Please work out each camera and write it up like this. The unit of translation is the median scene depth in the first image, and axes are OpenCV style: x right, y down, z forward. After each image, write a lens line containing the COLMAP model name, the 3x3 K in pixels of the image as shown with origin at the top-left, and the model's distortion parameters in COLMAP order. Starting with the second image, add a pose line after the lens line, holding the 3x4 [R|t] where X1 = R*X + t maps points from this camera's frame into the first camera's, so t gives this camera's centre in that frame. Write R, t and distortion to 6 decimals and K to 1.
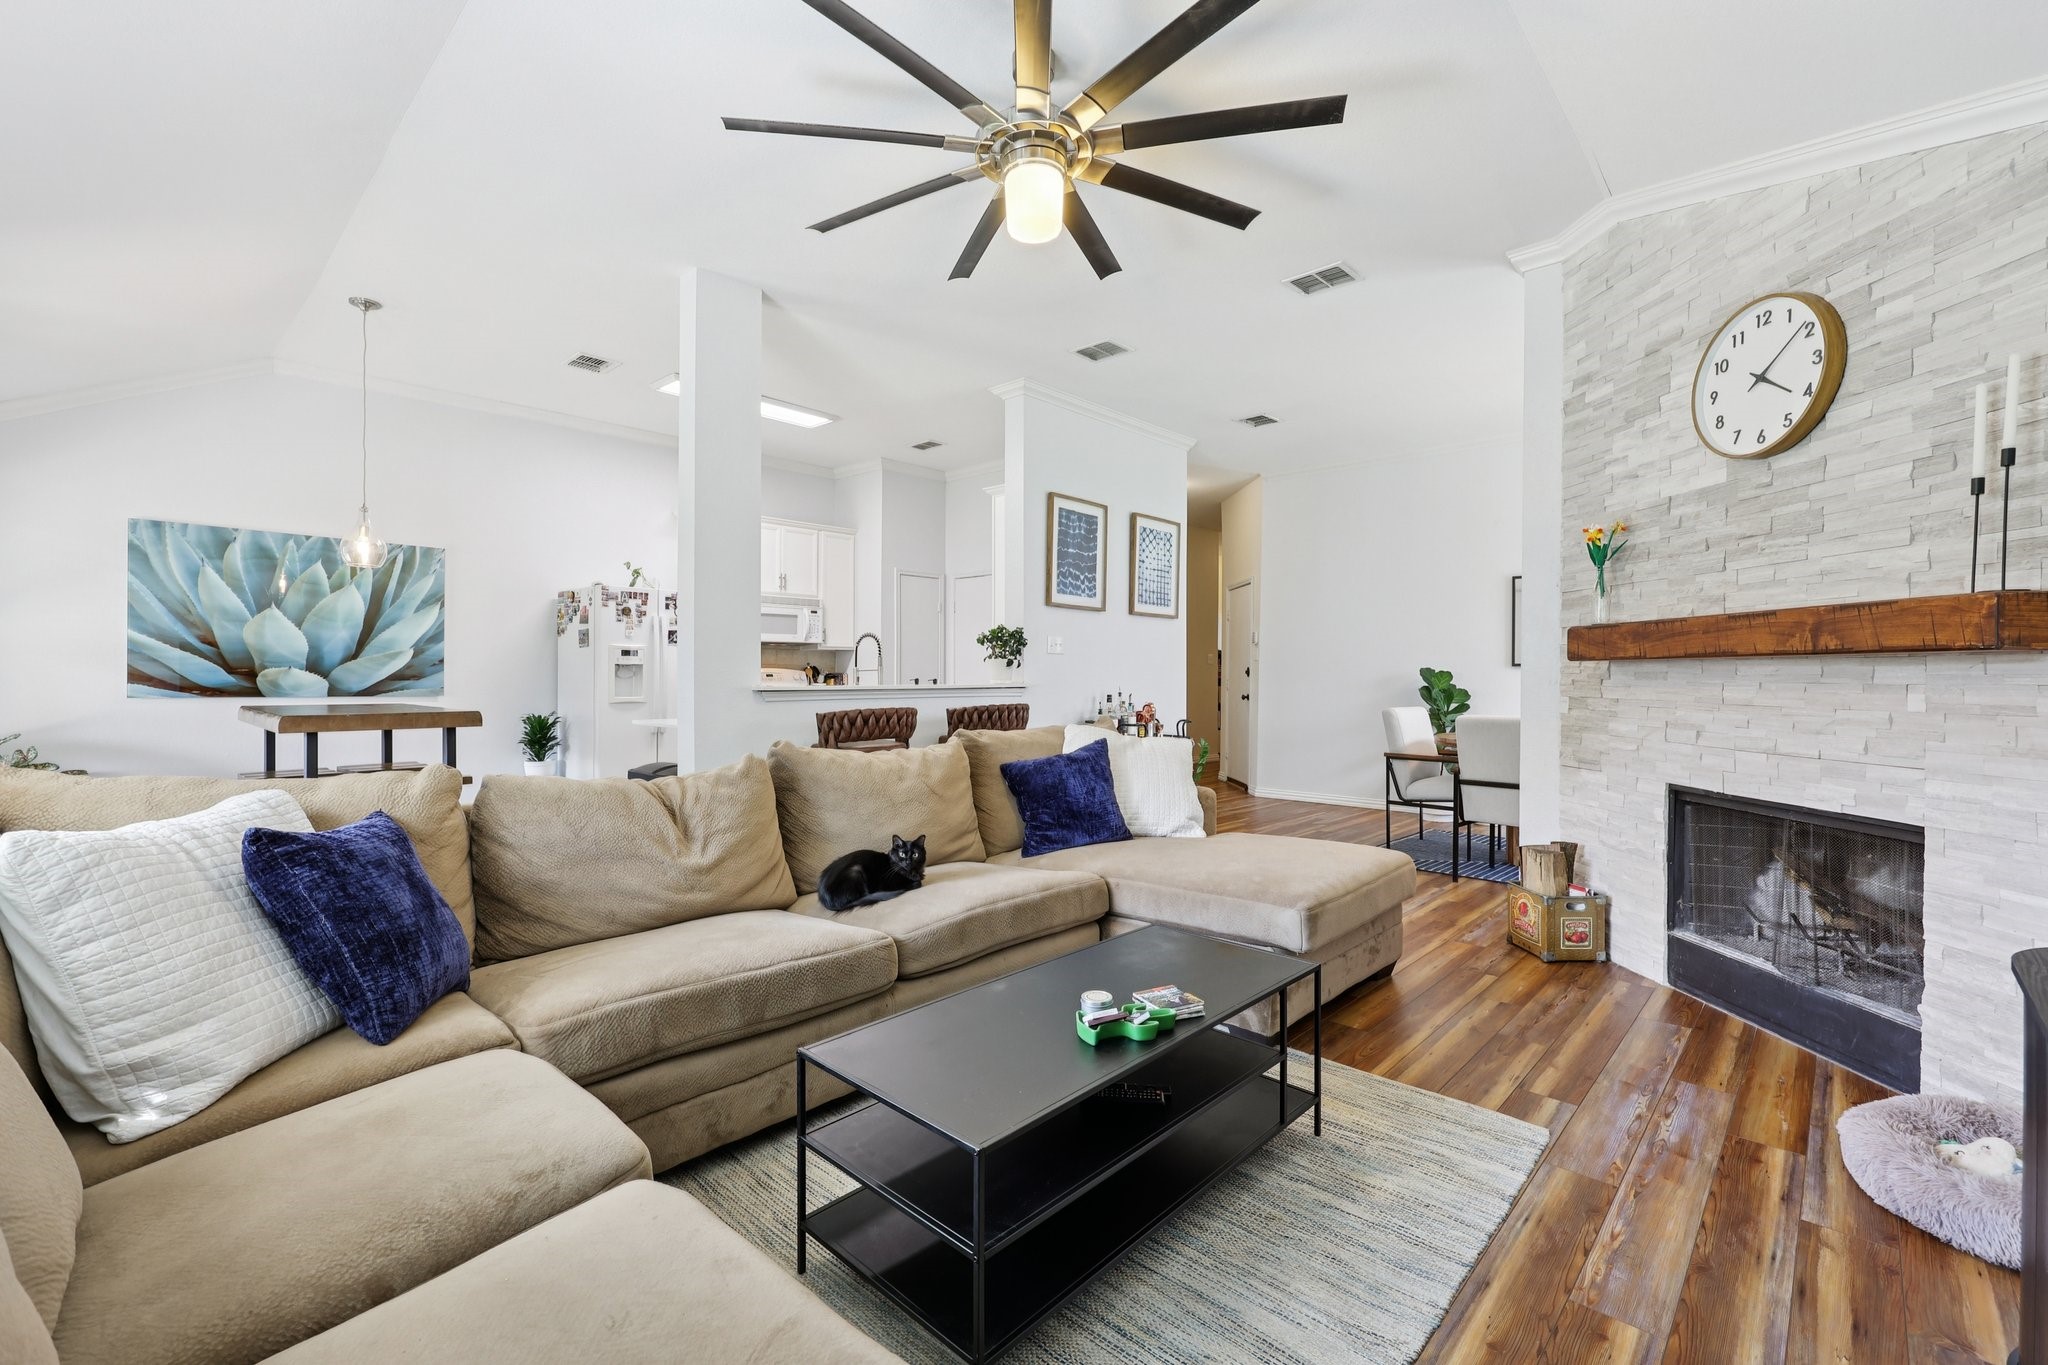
lens RADIAL K [[866.8, 0, 1022.7], [0, 866.8, 681.2], [0, 0, 1]] dist [-0.003147, 0.000022]
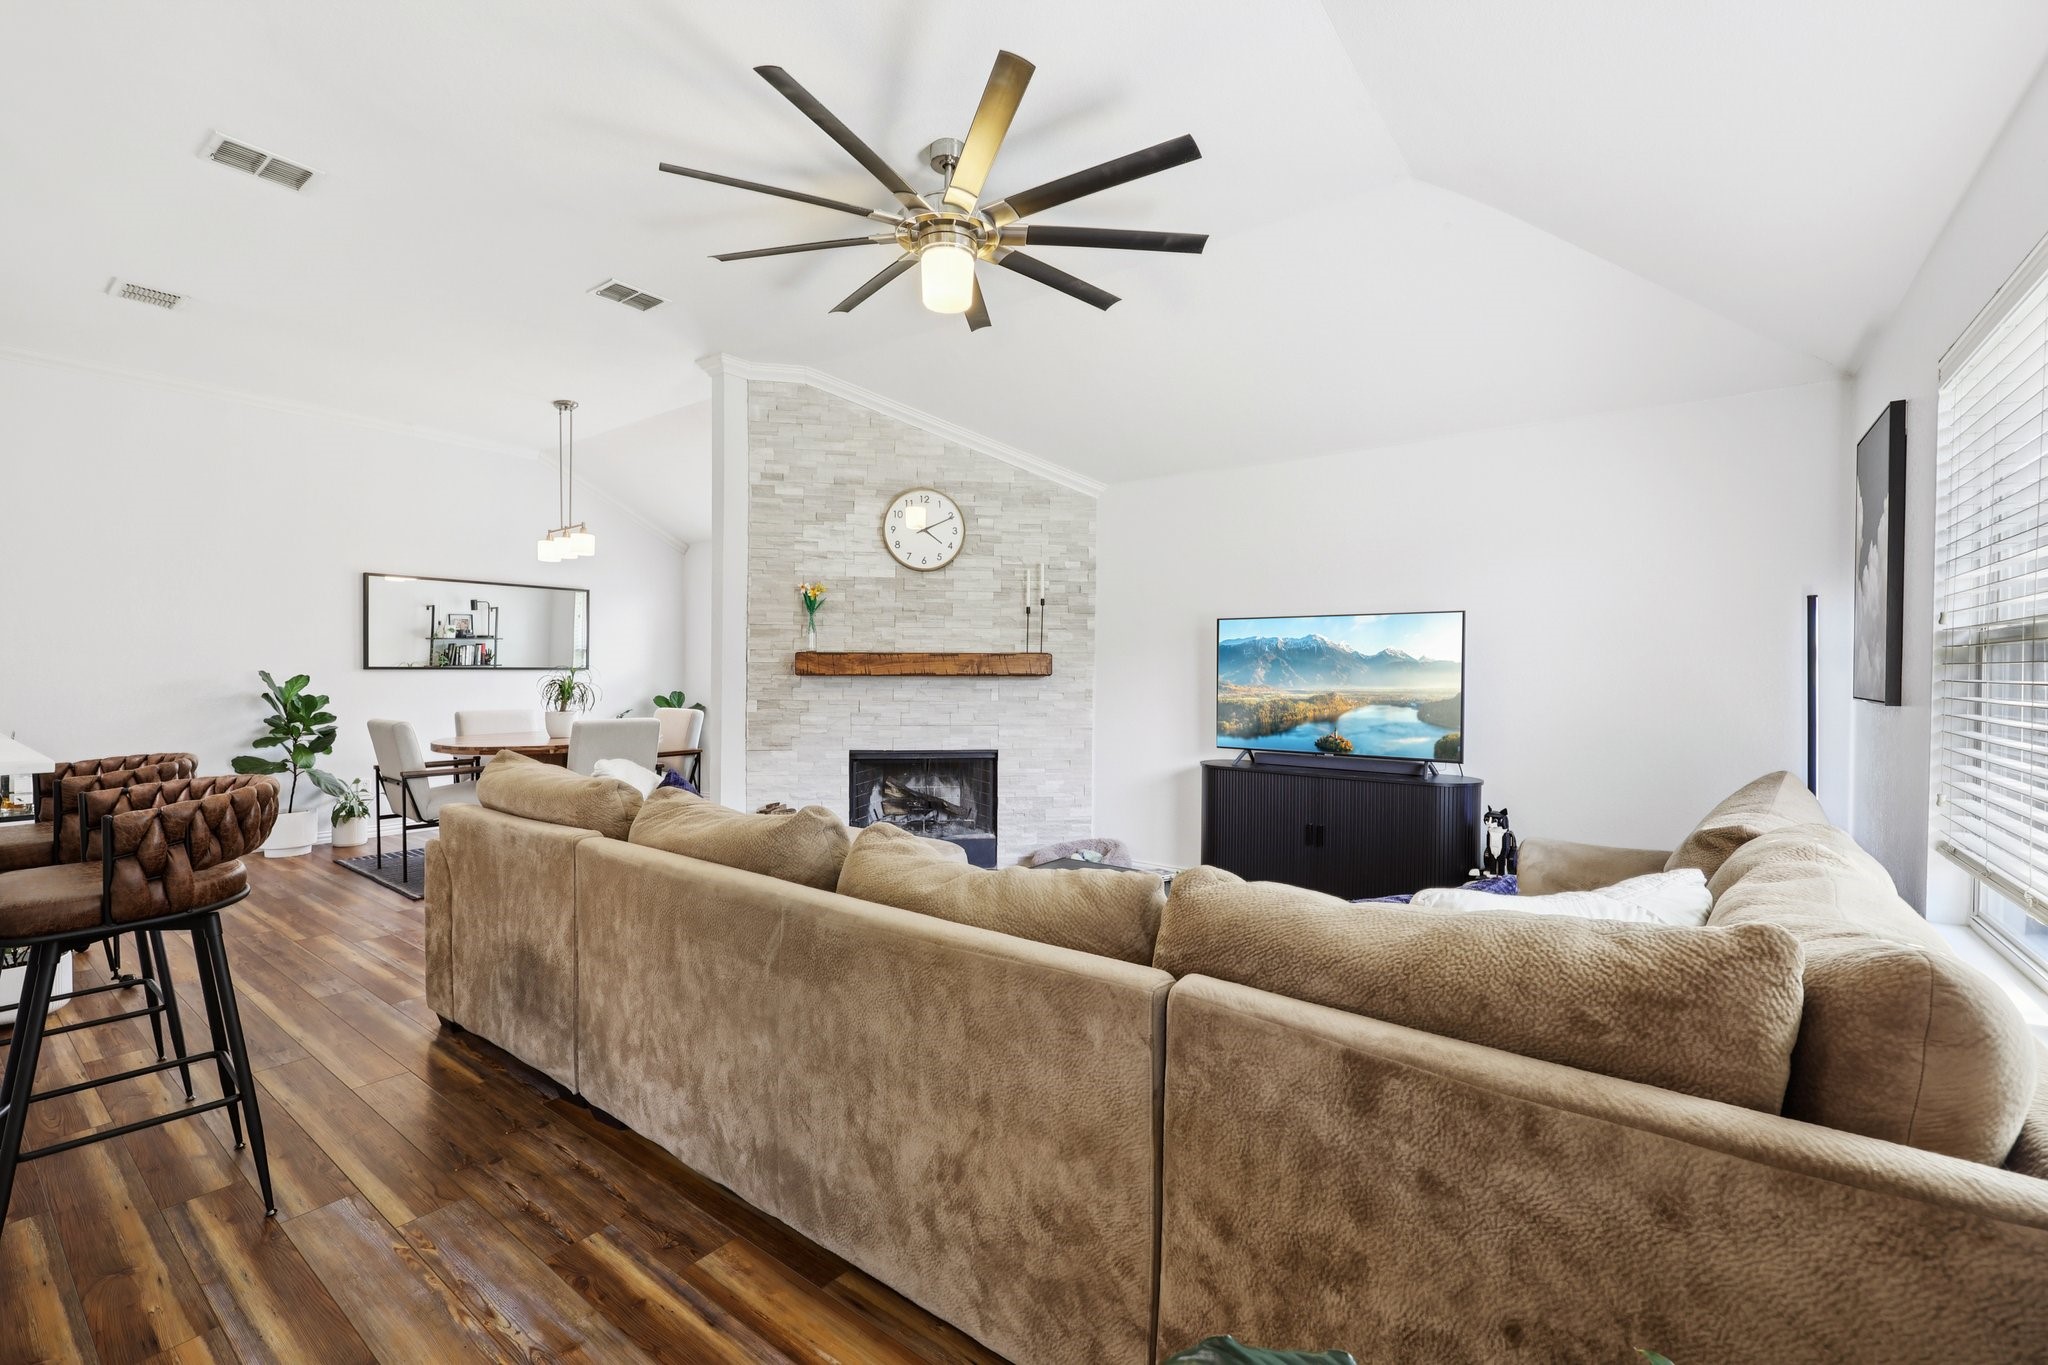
lens RADIAL K [[866.8, 0, 1039.4], [0, 866.8, 677.8], [0, 0, 1]] dist [-0.003147, 0.000022]
pose [[-0.123919, -0.012925, 0.992208, -0.980581], [0.002330, 0.999909, 0.013316, -0.043149], [-0.992290, 0.003962, -0.123878, 0.890655]]
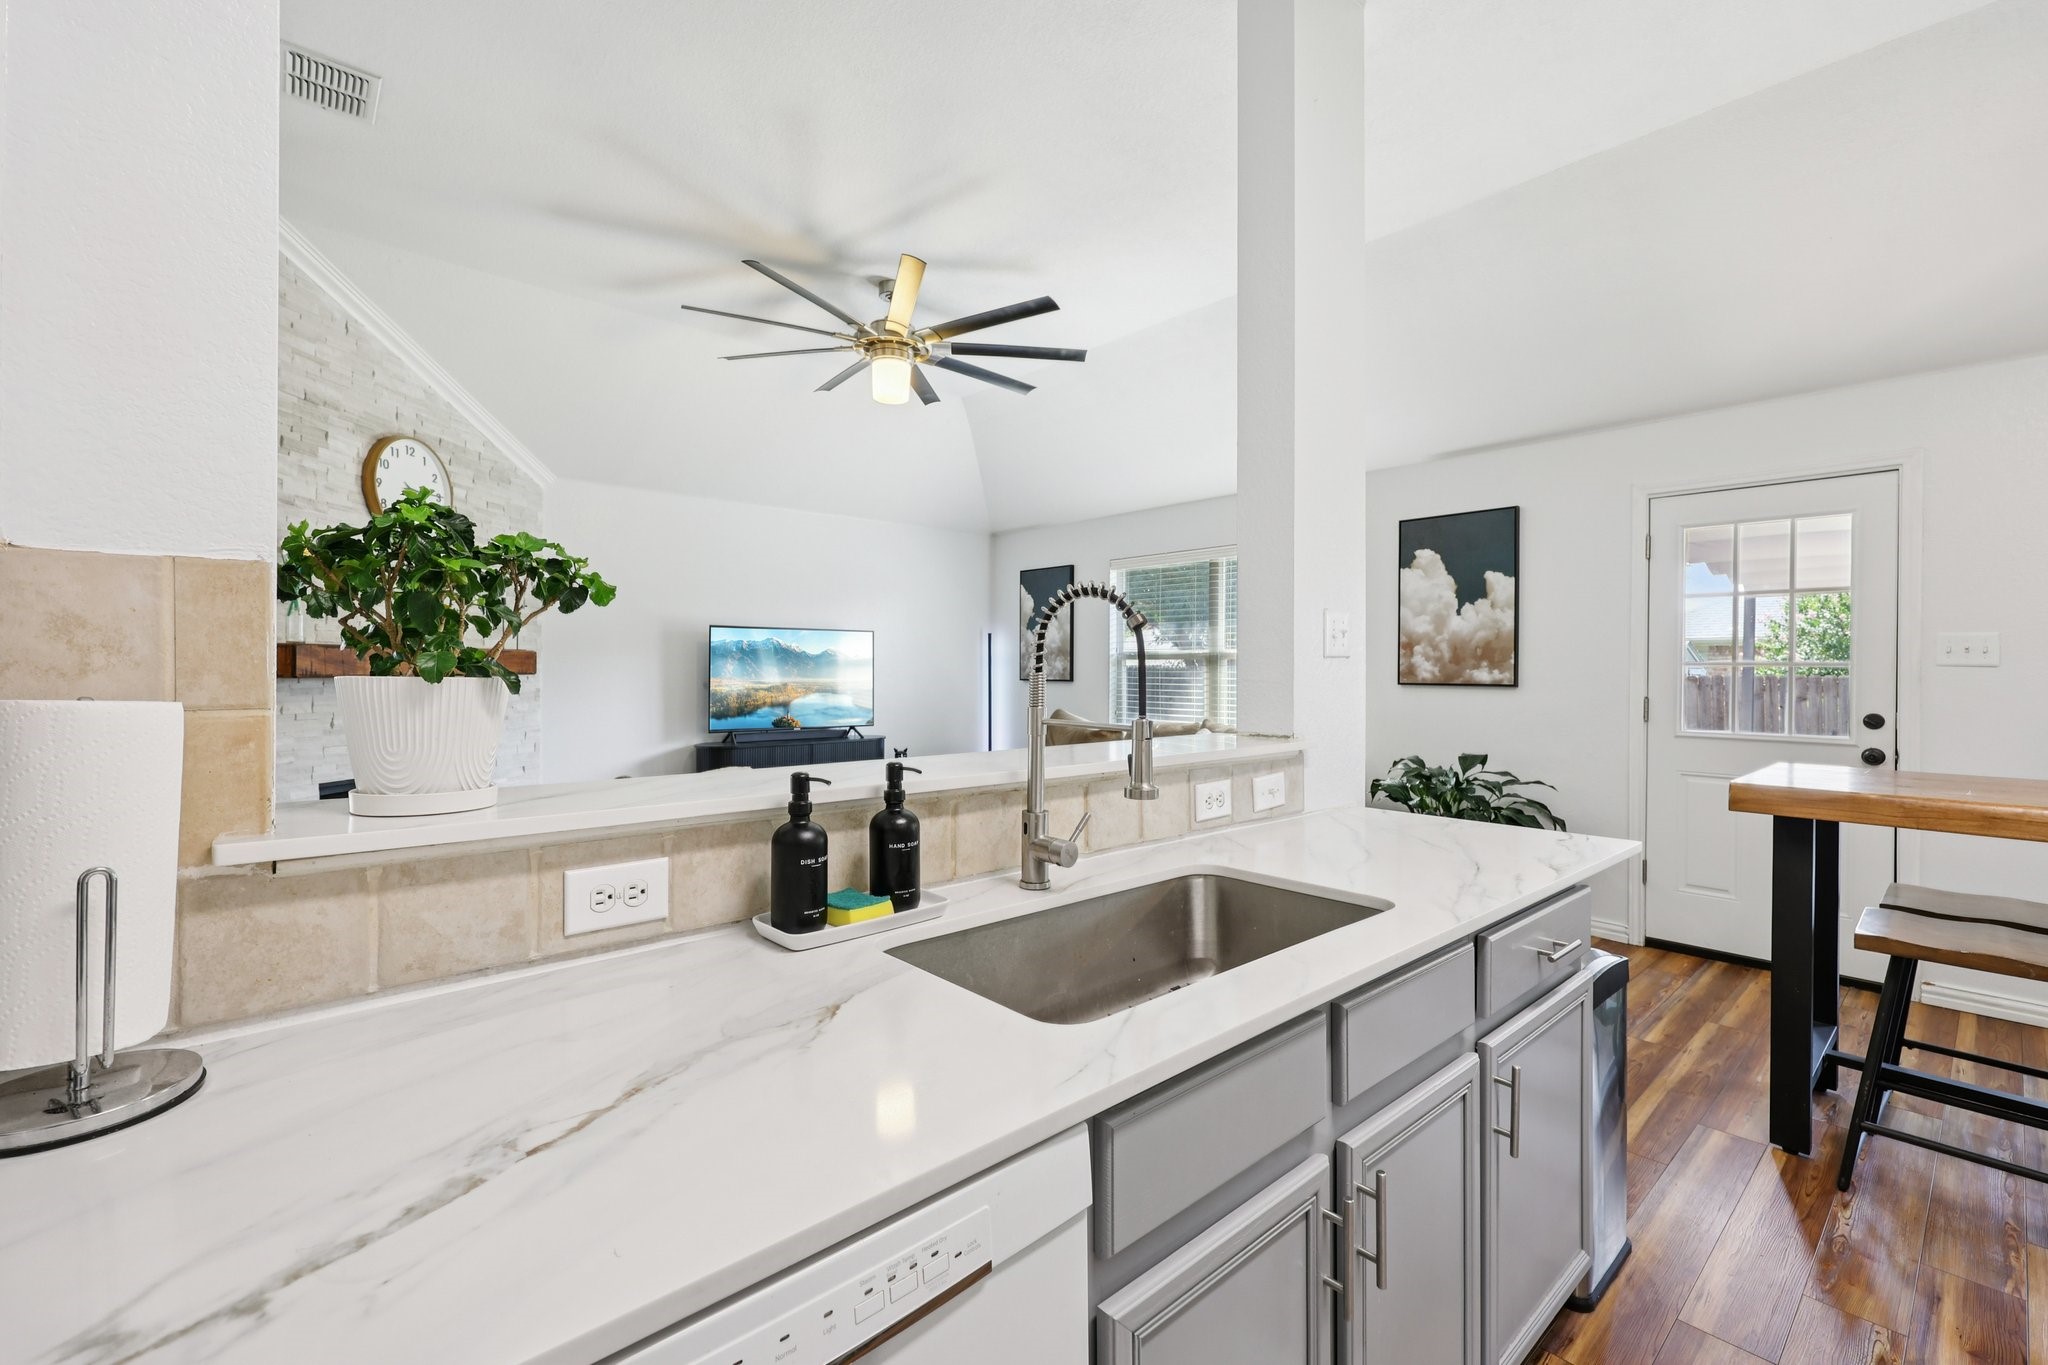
lens RADIAL K [[866.8, 0, 1024.8], [0, 866.8, 672.2], [0, 0, 1]] dist [-0.003147, 0.000022]
pose [[-0.996287, -0.006710, 0.085827, -0.307328], [-0.005623, 0.999901, 0.012895, -0.054177], [-0.085905, 0.012364, -0.996227, 2.176601]]
